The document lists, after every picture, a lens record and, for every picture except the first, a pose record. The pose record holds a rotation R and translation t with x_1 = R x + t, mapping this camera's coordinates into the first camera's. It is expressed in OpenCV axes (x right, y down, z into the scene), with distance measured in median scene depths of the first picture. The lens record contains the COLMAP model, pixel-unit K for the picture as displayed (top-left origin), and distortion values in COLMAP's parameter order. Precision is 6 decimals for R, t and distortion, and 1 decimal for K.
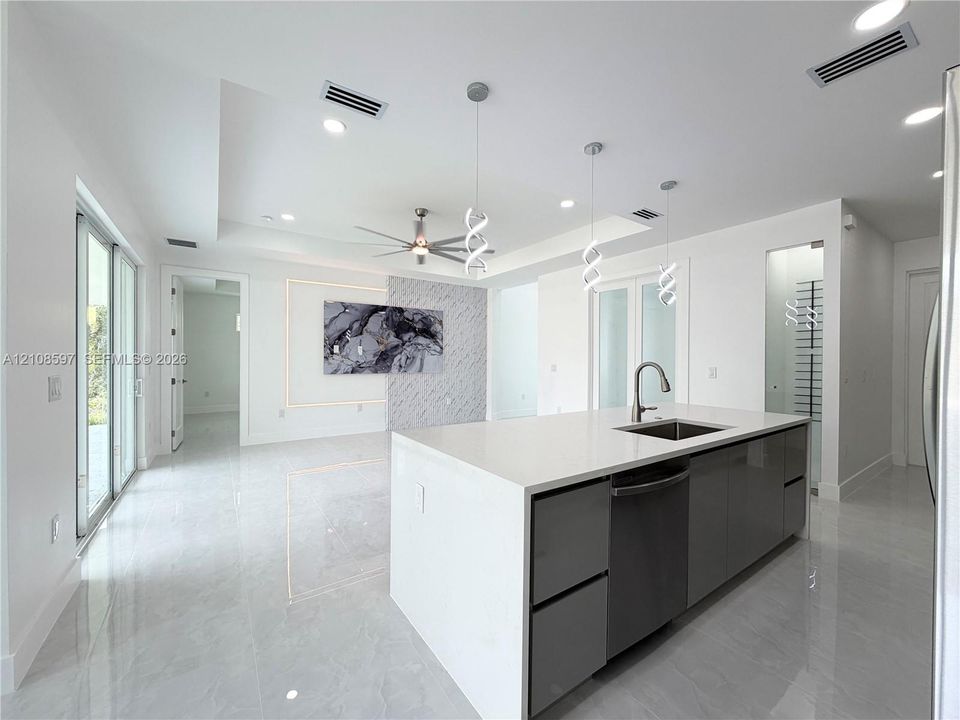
lens RADIAL K [[385.0, 0, 480.0], [0, 385.0, 360.0], [0, 0, 1]] dist [-0.000453, -0.000043]
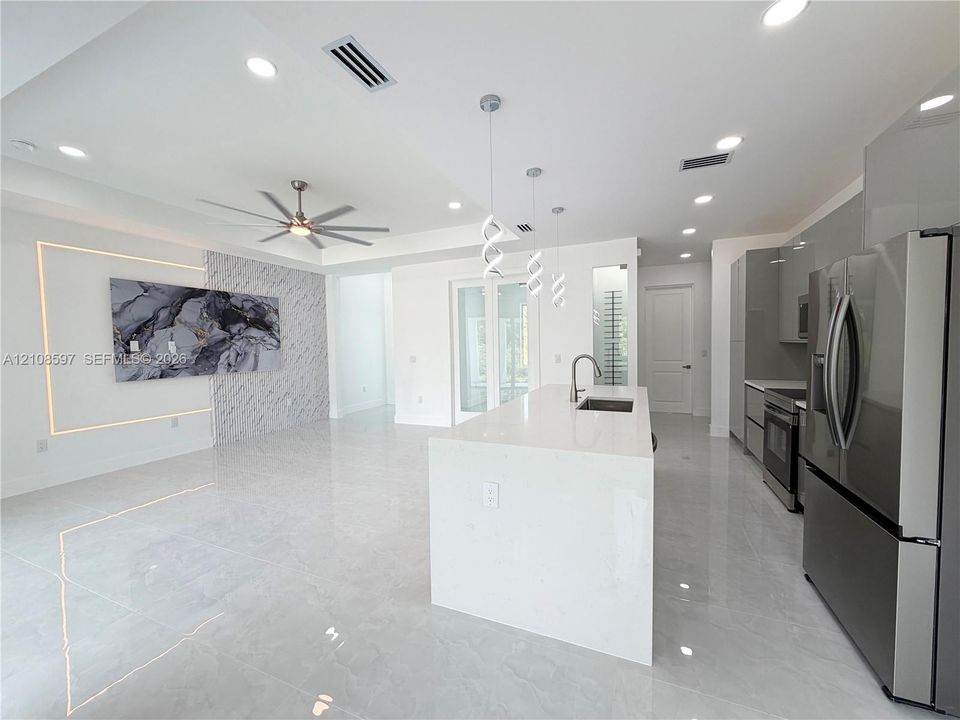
lens RADIAL K [[385.0, 0, 480.0], [0, 385.0, 360.0], [0, 0, 1]] dist [-0.000453, -0.000043]
pose [[0.844905, -0.043679, 0.533129, -0.196181], [0.025688, 0.998824, 0.041123, -0.014366], [-0.534299, -0.021050, 0.845034, 0.037331]]
